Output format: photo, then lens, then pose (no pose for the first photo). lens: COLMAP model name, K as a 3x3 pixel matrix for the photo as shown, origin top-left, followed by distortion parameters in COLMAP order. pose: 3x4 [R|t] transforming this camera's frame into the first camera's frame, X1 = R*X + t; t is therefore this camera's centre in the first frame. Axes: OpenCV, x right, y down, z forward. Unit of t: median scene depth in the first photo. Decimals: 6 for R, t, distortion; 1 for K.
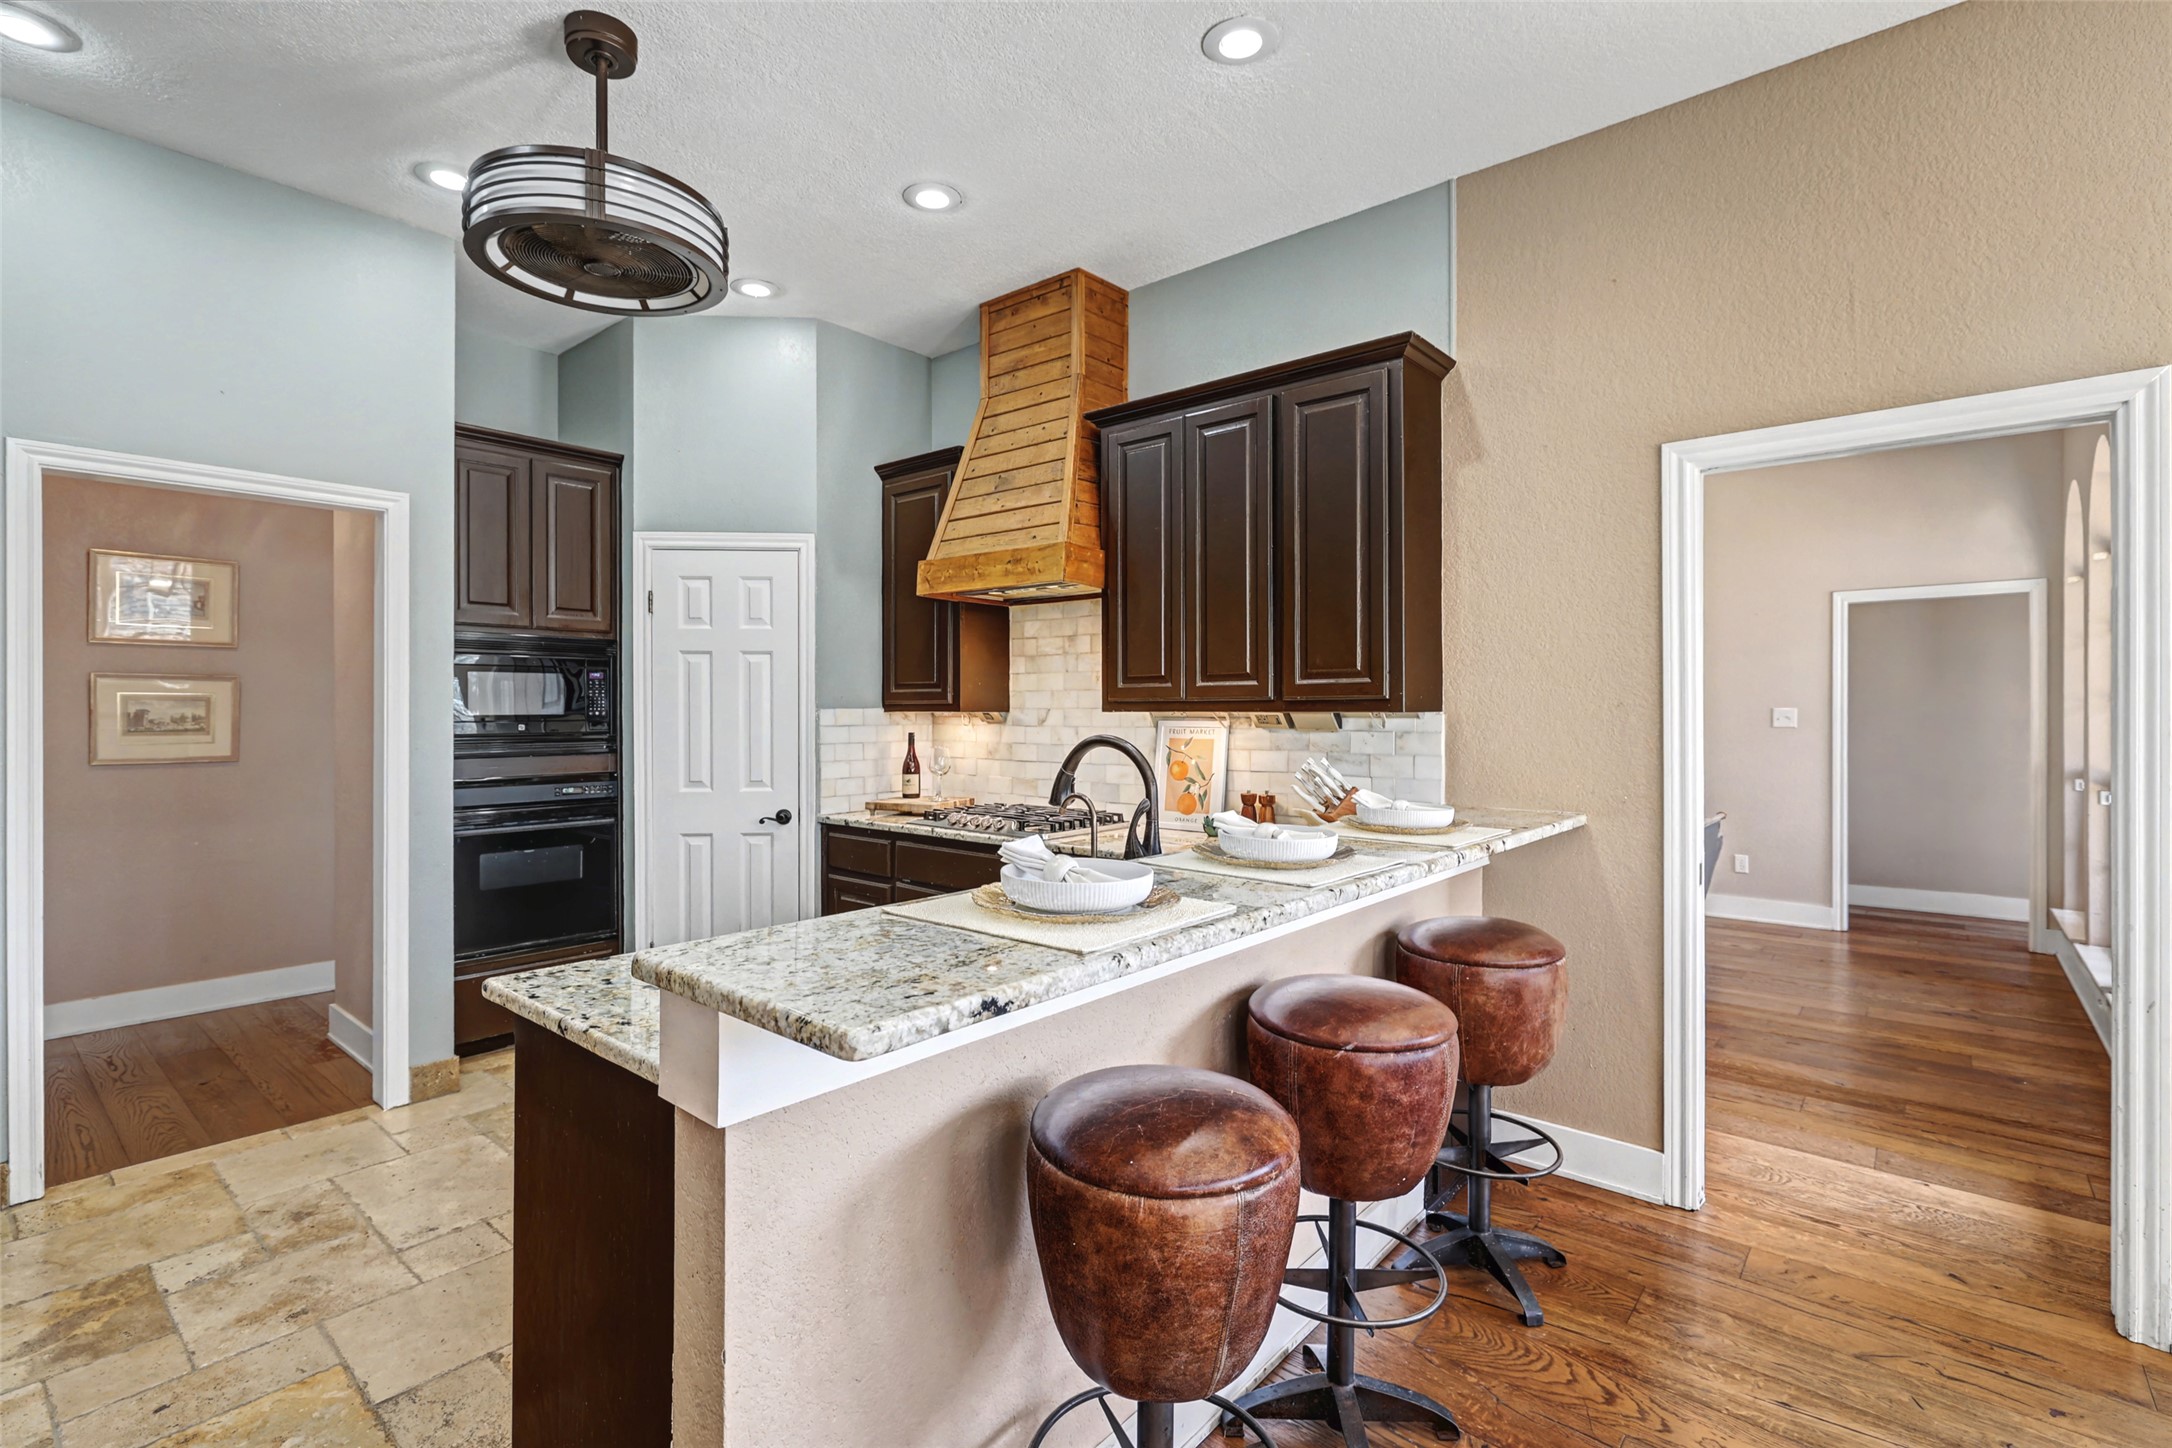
lens RADIAL K [[994.8, 0, 1083.9], [0, 994.8, 712.9], [0, 0, 1]] dist [-0.000070, -0.000491]
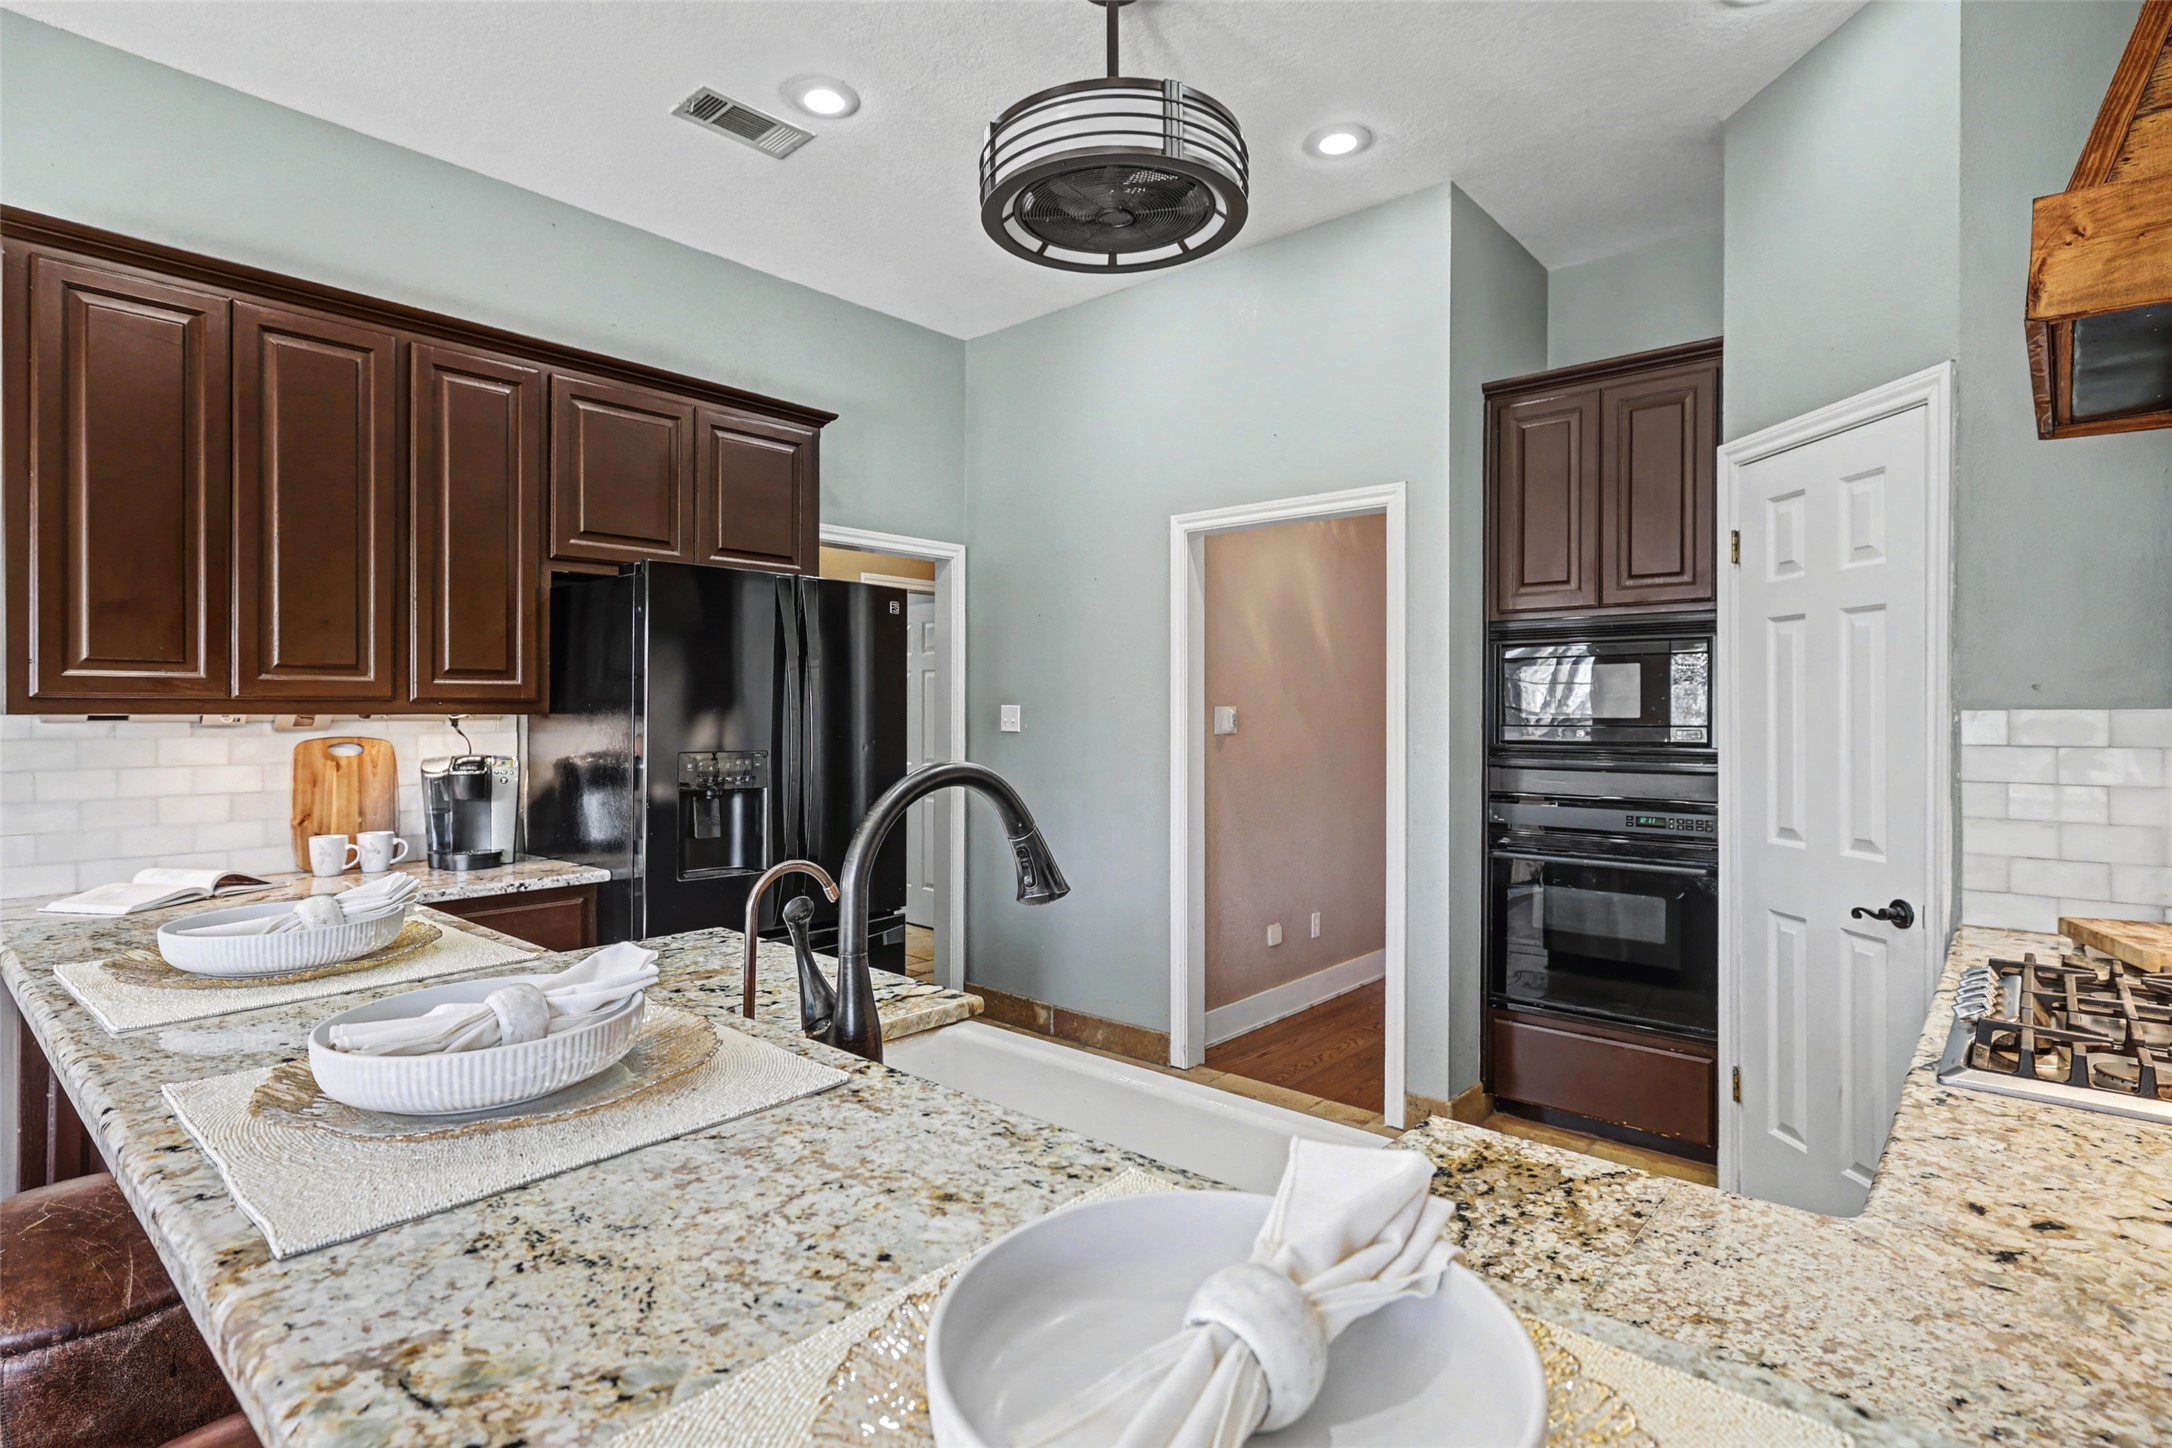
lens RADIAL K [[1079.5, 0, 1097.2], [0, 1079.5, 712.4], [0, 0, 1]] dist [0.001848, 0.000445]
pose [[0.001411, 0.003906, -0.999991, 0.319992], [-0.001429, 0.999991, 0.003904, -0.005478], [0.999998, 0.001423, 0.001417, 0.660545]]
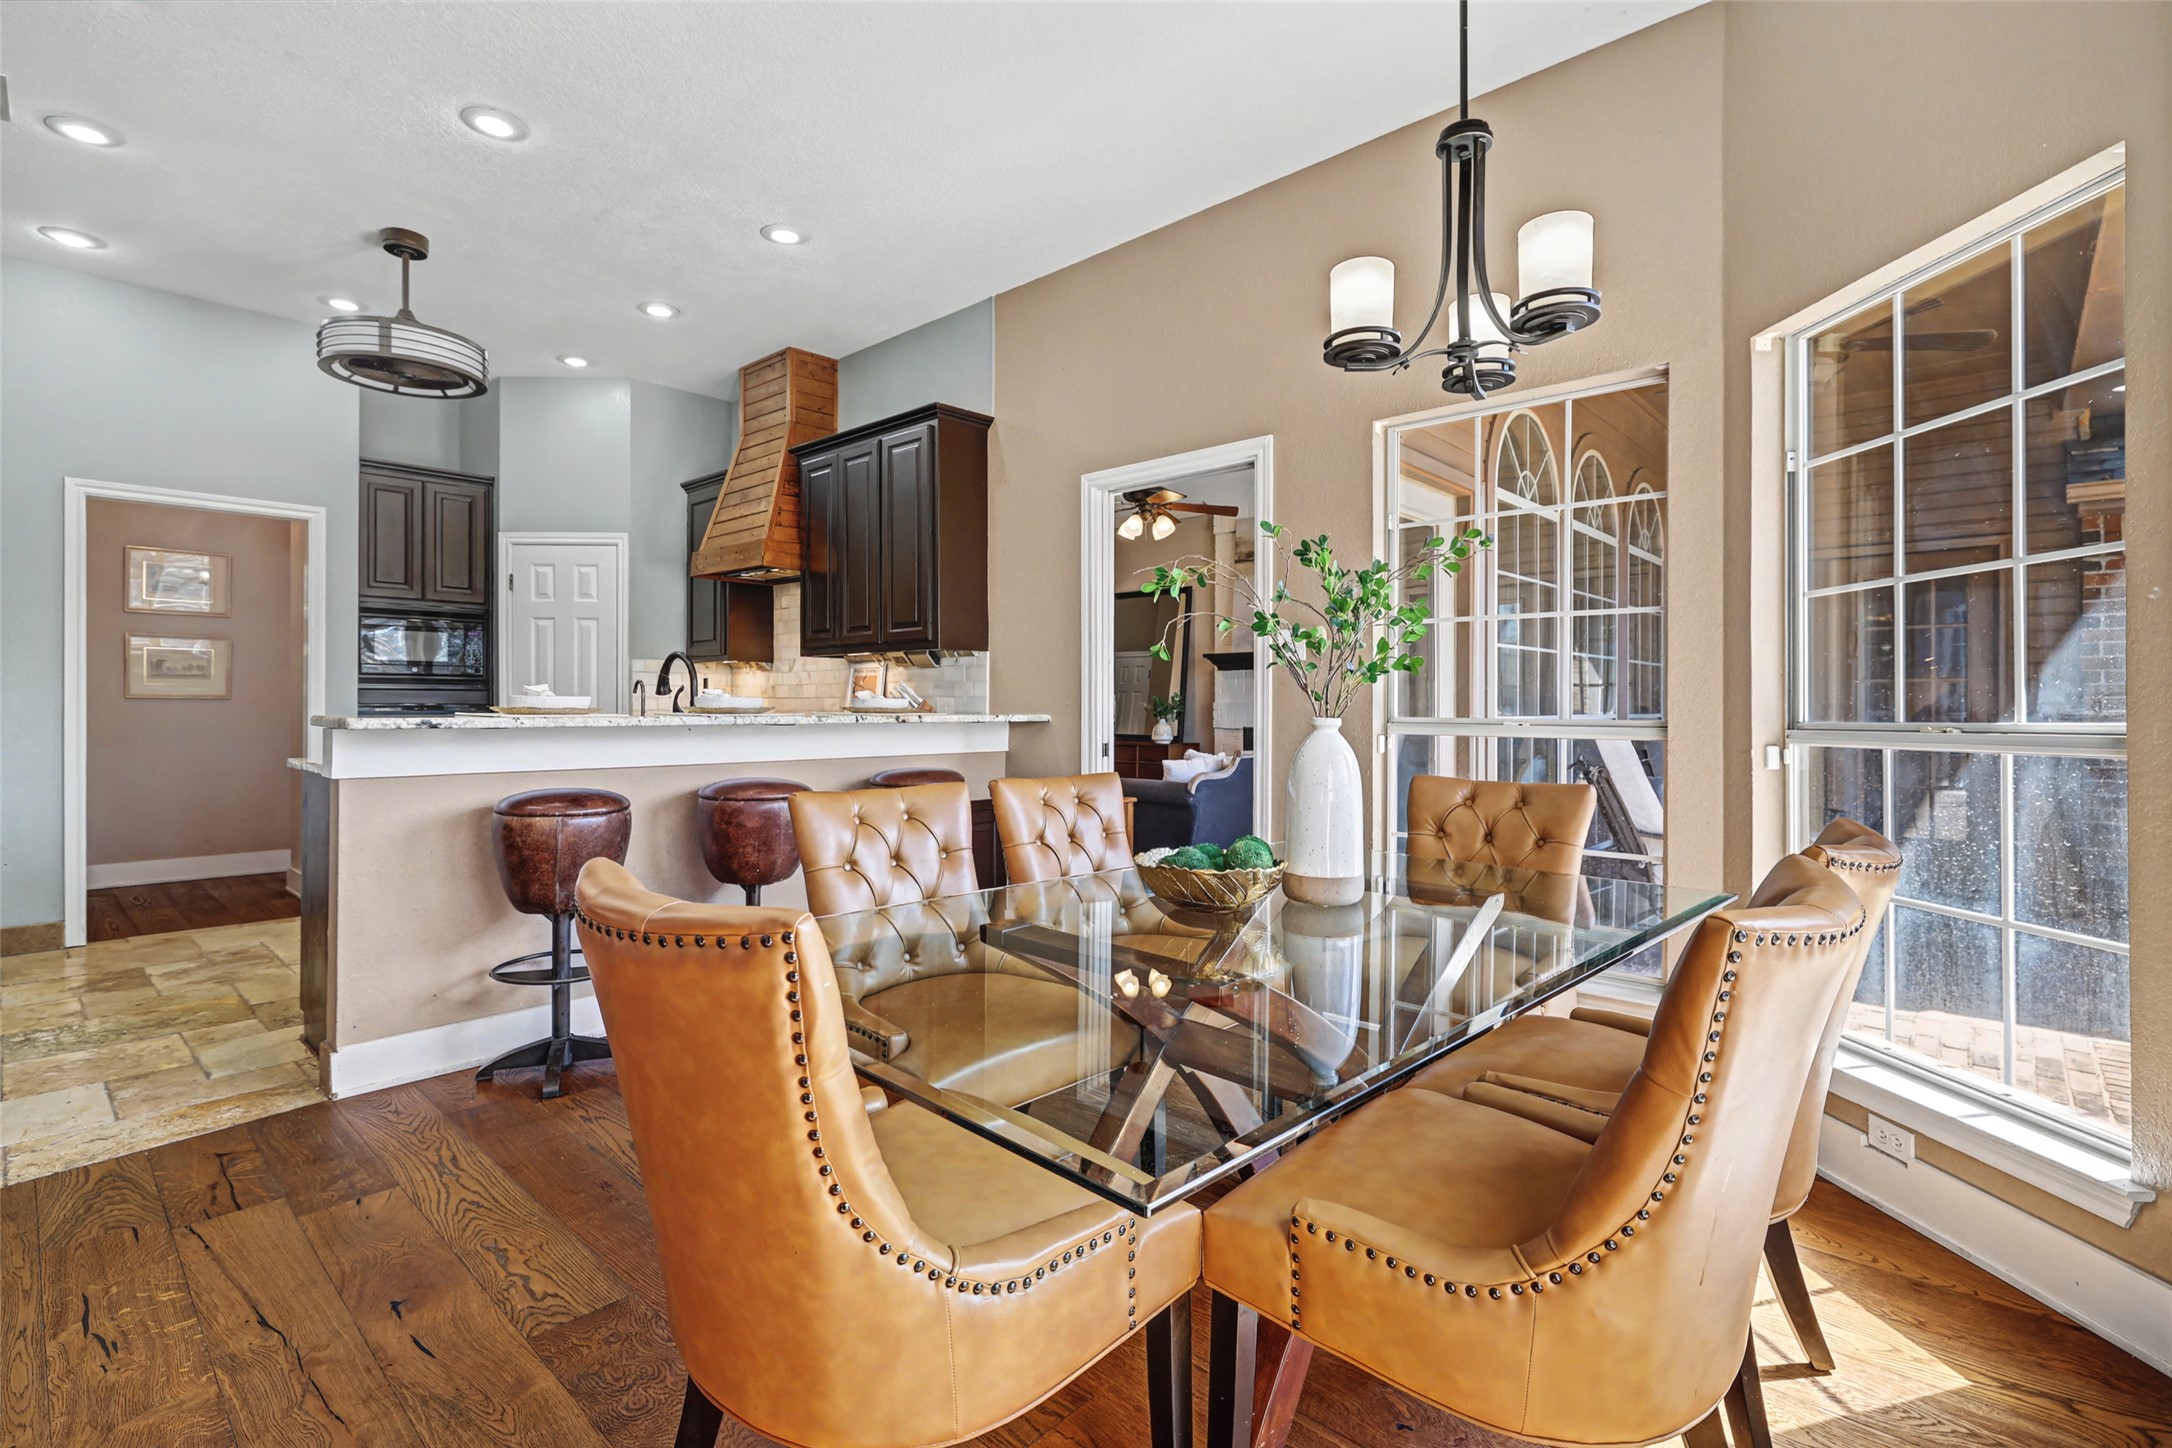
lens RADIAL K [[986.9, 0, 1077.5], [0, 986.9, 705.6], [0, 0, 1]] dist [0.000145, 0.000243]
pose [[0.999361, 0.002134, -0.035681, 0.470536], [-0.002178, 0.999997, -0.001187, 0.071313], [0.035678, 0.001264, 0.999363, -0.413510]]
